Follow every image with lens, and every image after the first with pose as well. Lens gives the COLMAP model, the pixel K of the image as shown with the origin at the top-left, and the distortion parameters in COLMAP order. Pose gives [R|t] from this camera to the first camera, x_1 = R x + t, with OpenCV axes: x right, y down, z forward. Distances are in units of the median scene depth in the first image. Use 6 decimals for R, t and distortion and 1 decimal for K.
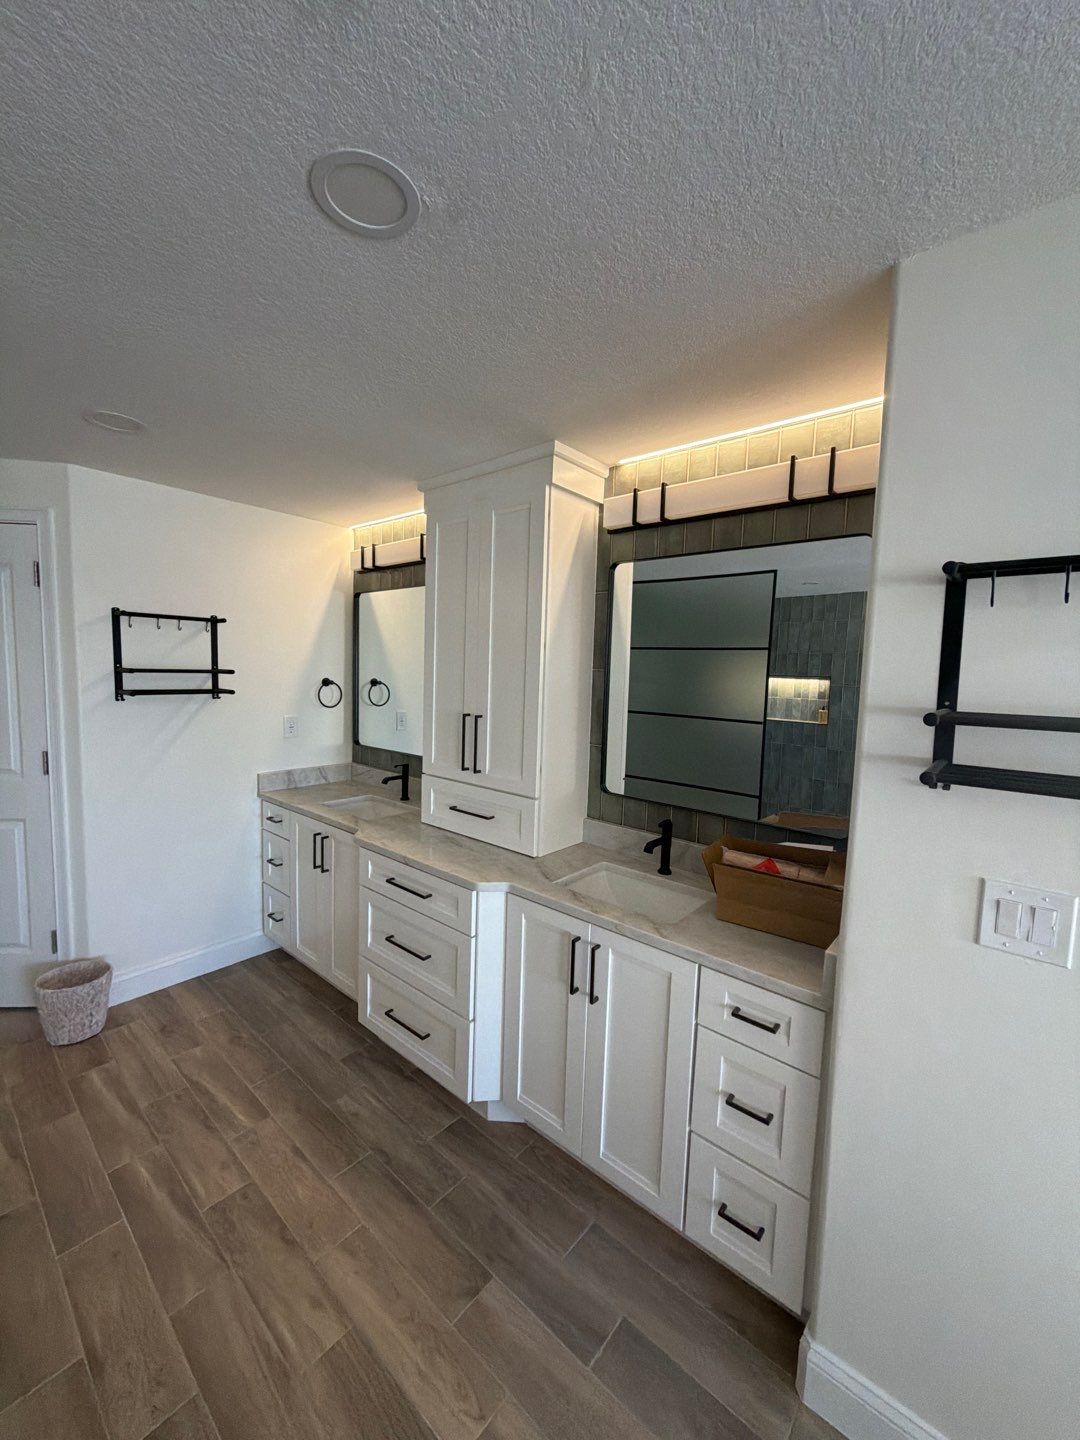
lens RADIAL K [[578.2, 0, 537.6], [0, 578.2, 717.5], [0, 0, 1]] dist [0.000505, 0.000439]
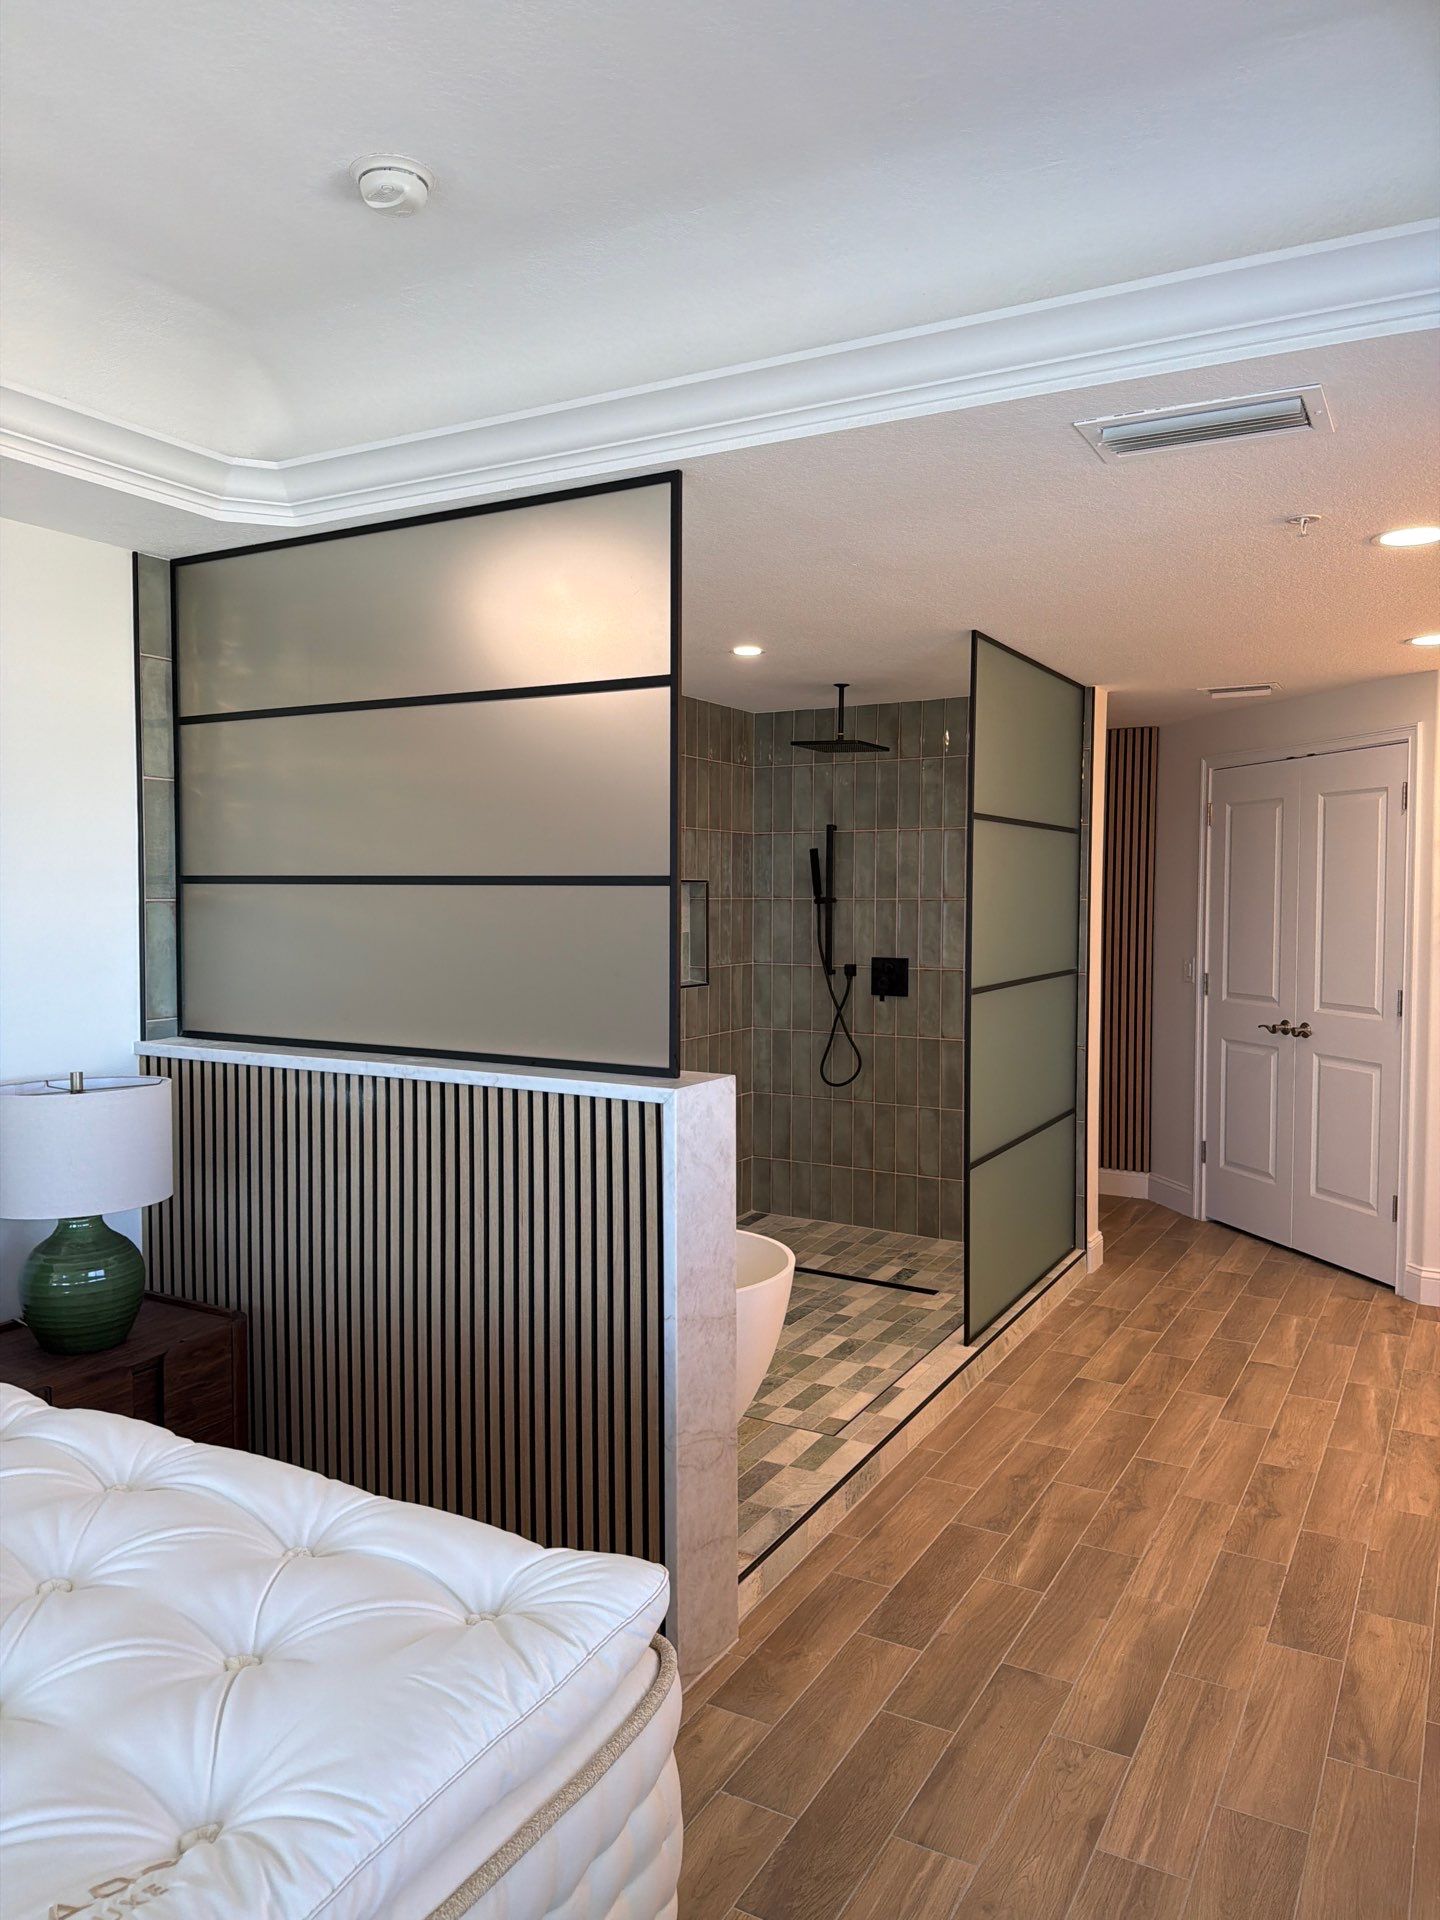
lens RADIAL K [[1355.9, 0, 709.9], [0, 1355.9, 947.0], [0, 0, 1]] dist [0.107138, -0.148872]
pose [[0.197925, 0.012211, -0.980141, 1.106130], [-0.084808, 0.996386, -0.004712, 0.099775], [0.976542, 0.084056, 0.198245, -0.507943]]
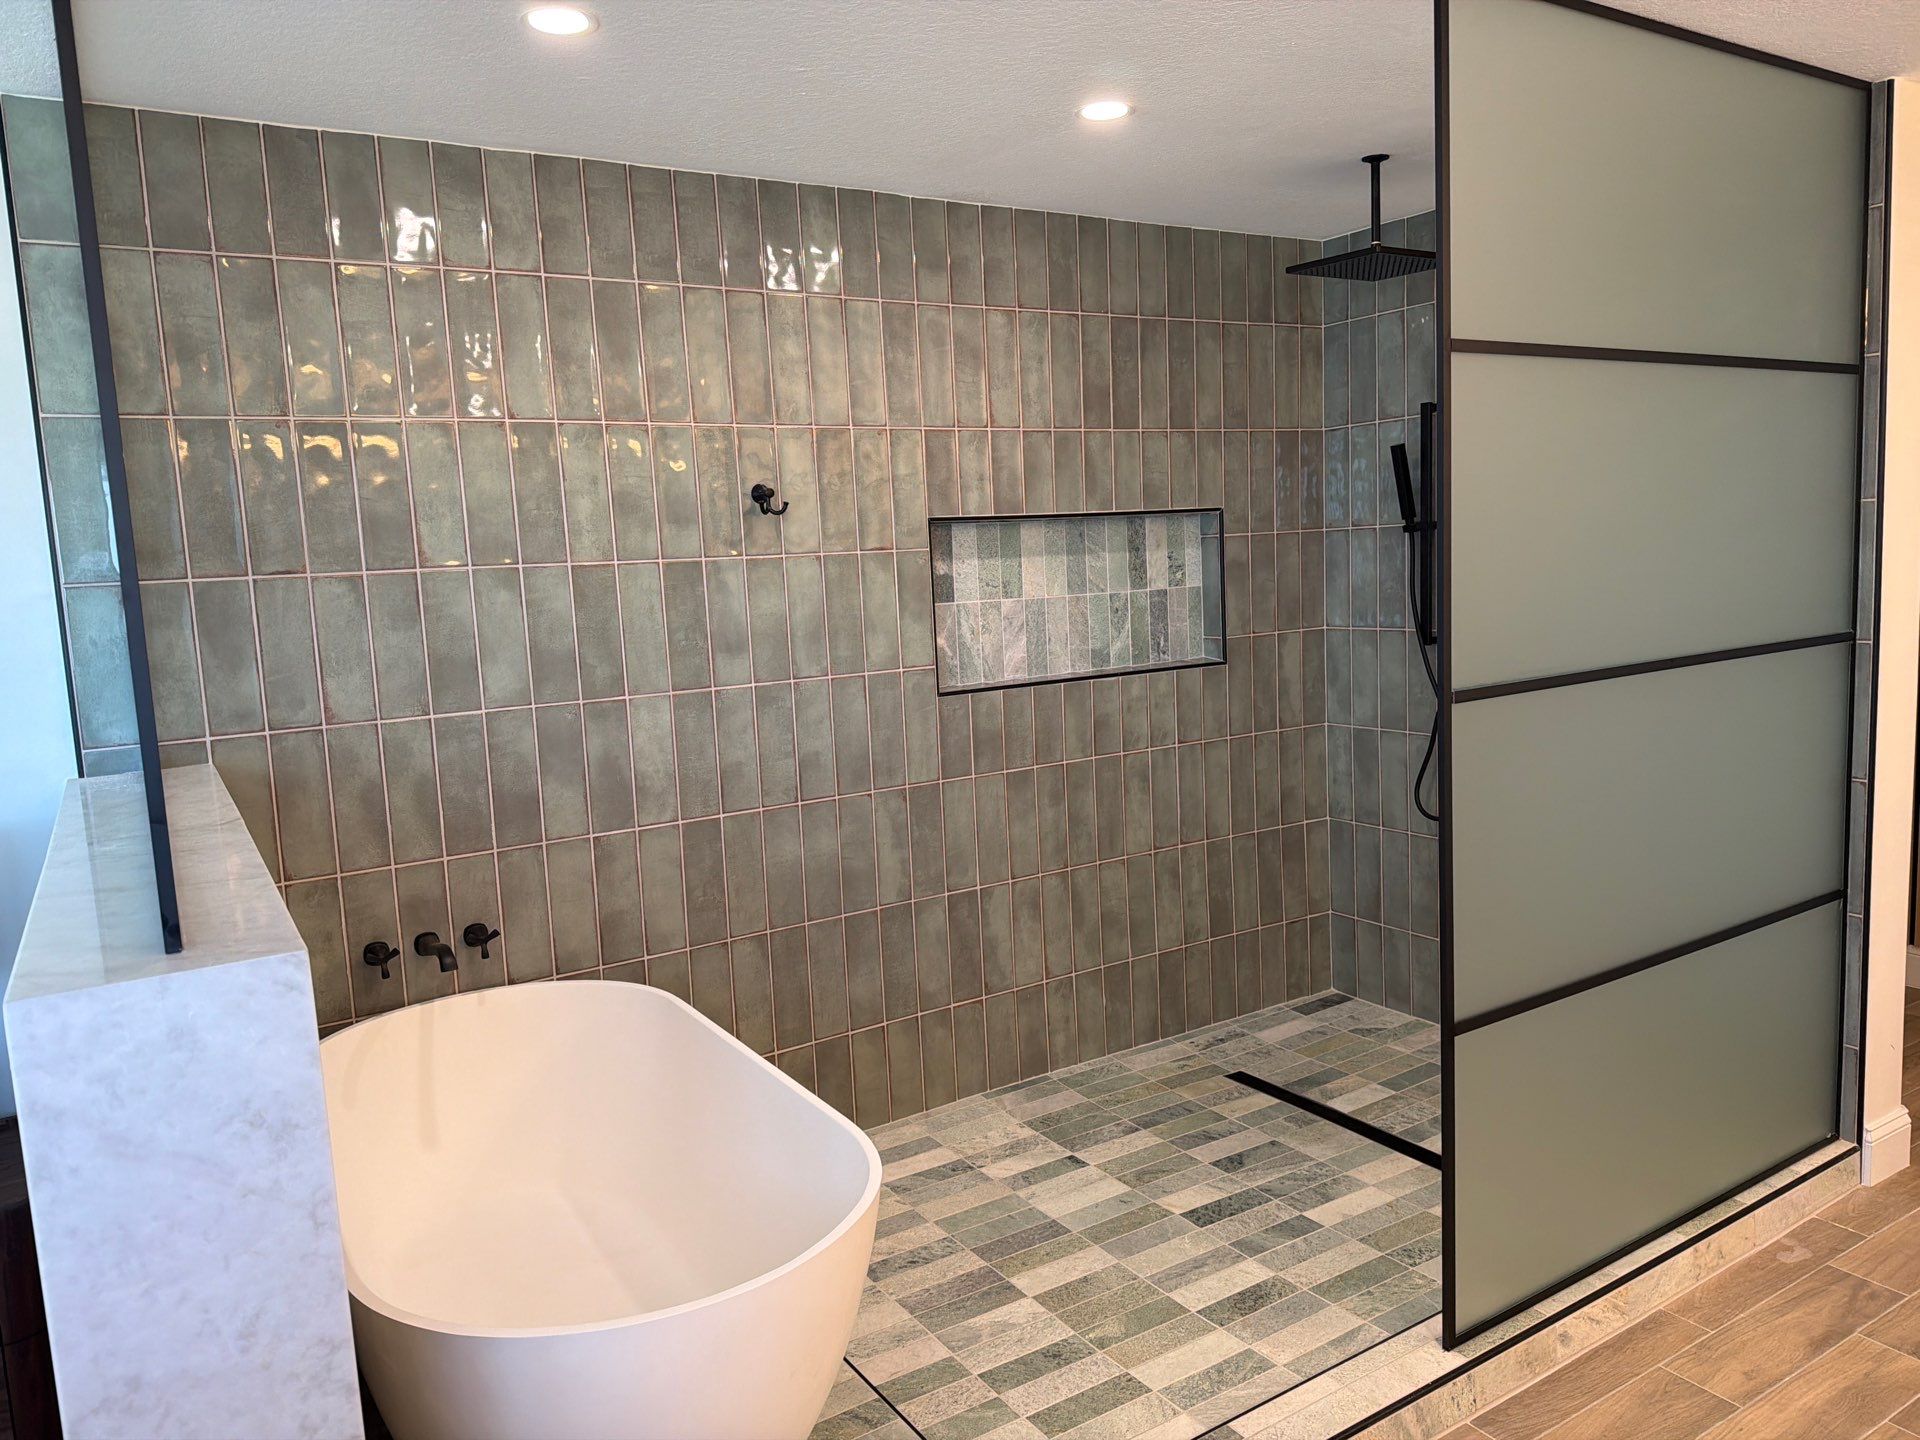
lens RADIAL K [[1355.9, 0, 950.8], [0, 1355.9, 706.3], [0, 0, 1]] dist [0.107138, -0.148872]
pose [[-0.291391, 0.094750, -0.951900, 0.354324], [-0.045967, 0.992546, 0.112867, 0.032810], [0.955499, 0.076644, -0.284864, 0.175546]]
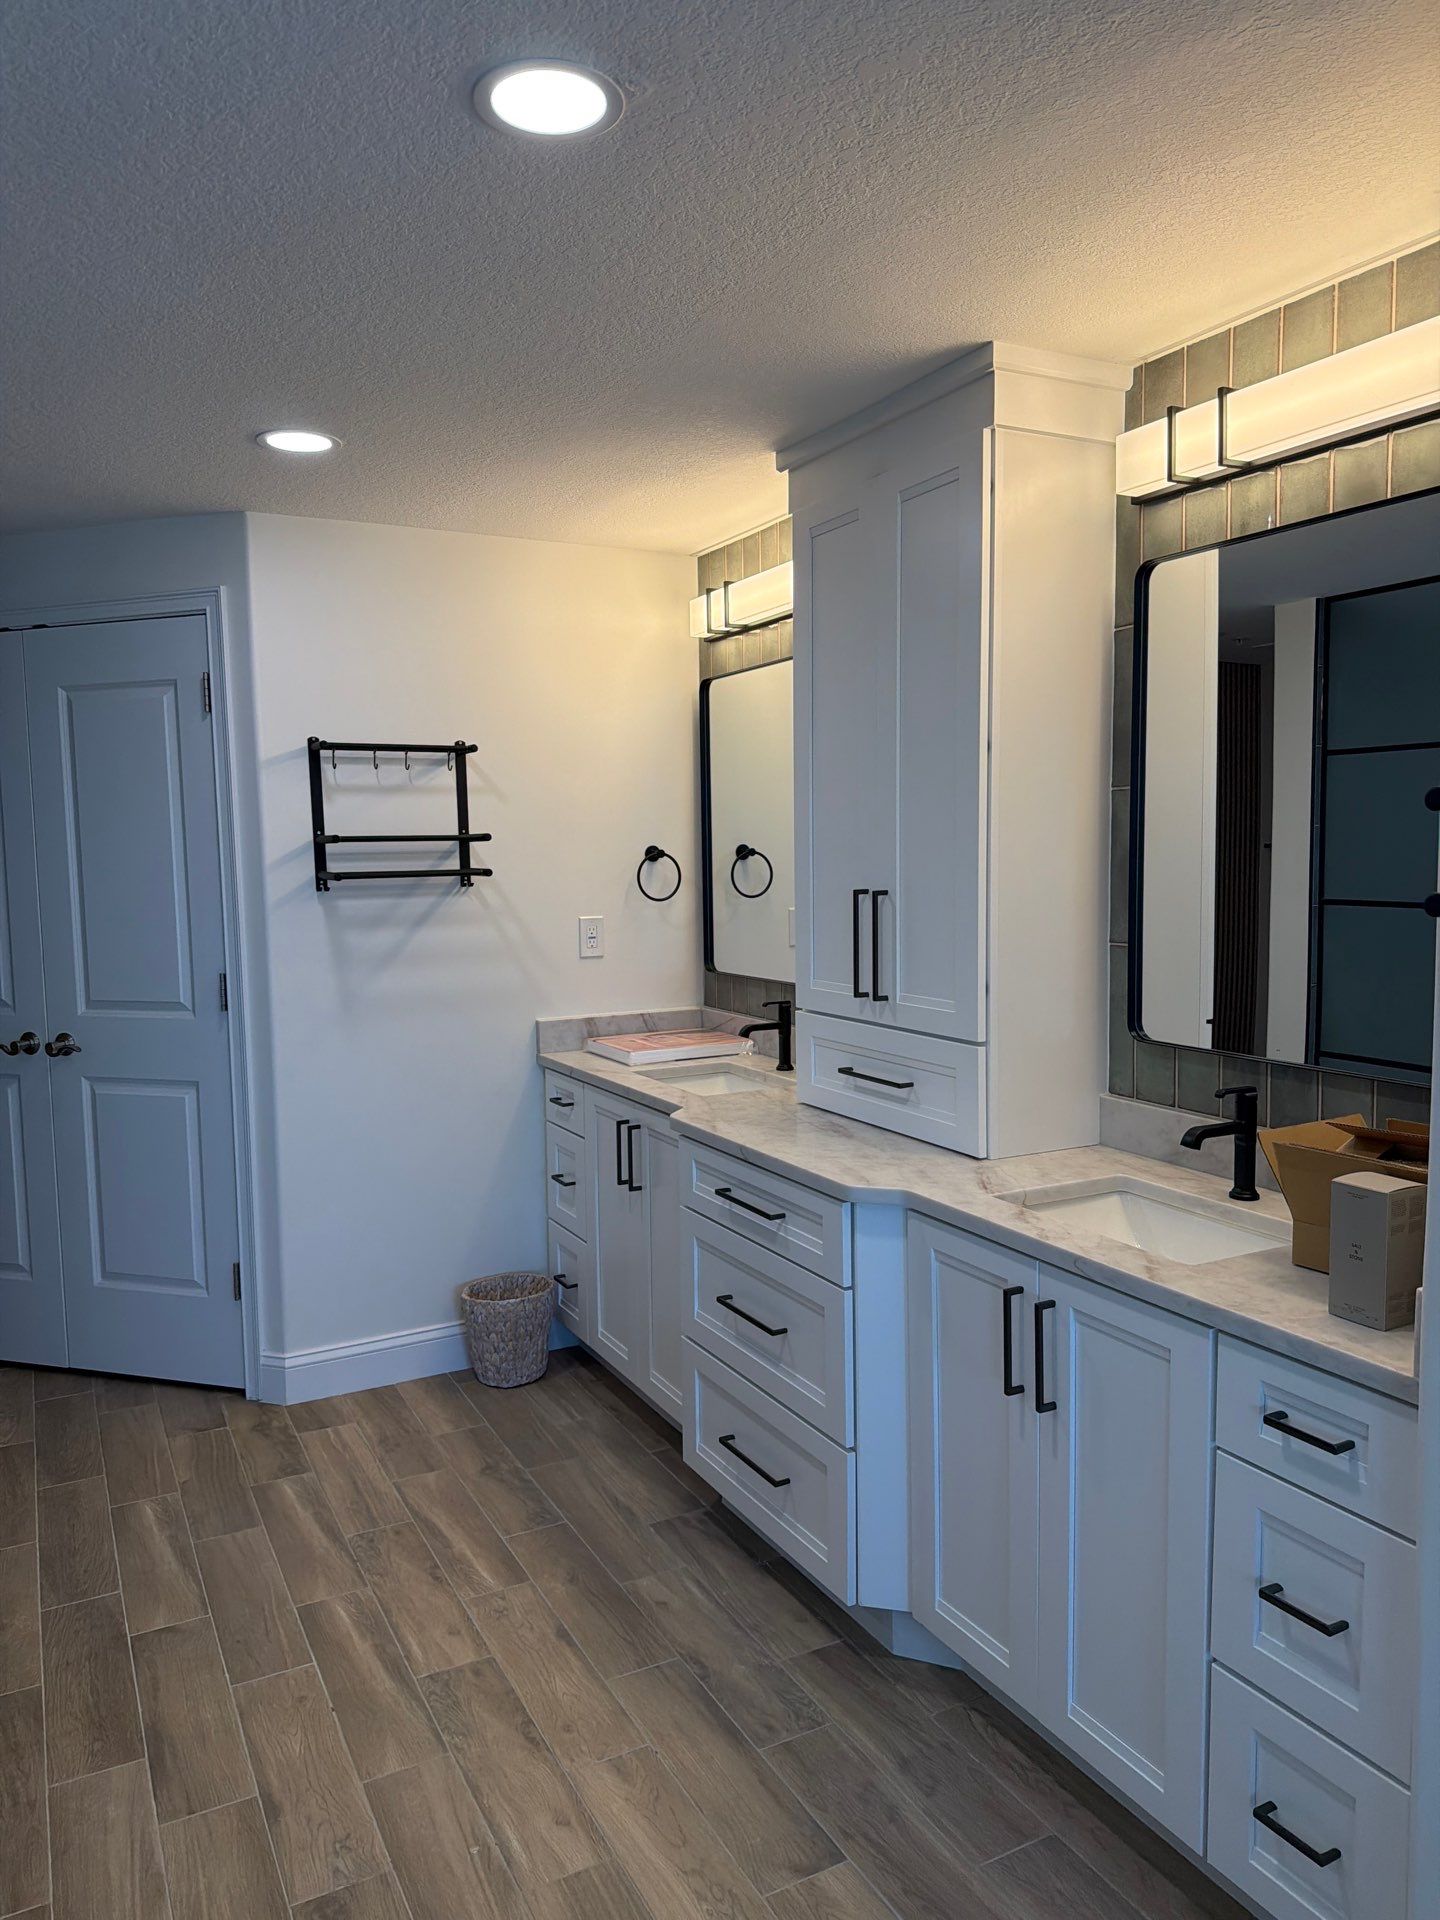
lens RADIAL K [[1365.8, 0, 702.4], [0, 1365.8, 959.5], [0, 0, 1]] dist [0.098036, -0.119624]
pose [[0.926397, -0.013711, -0.376298, 0.210326], [0.012669, 0.999906, -0.005245, 0.062147], [0.376334, 0.000092, 0.926484, -0.207678]]
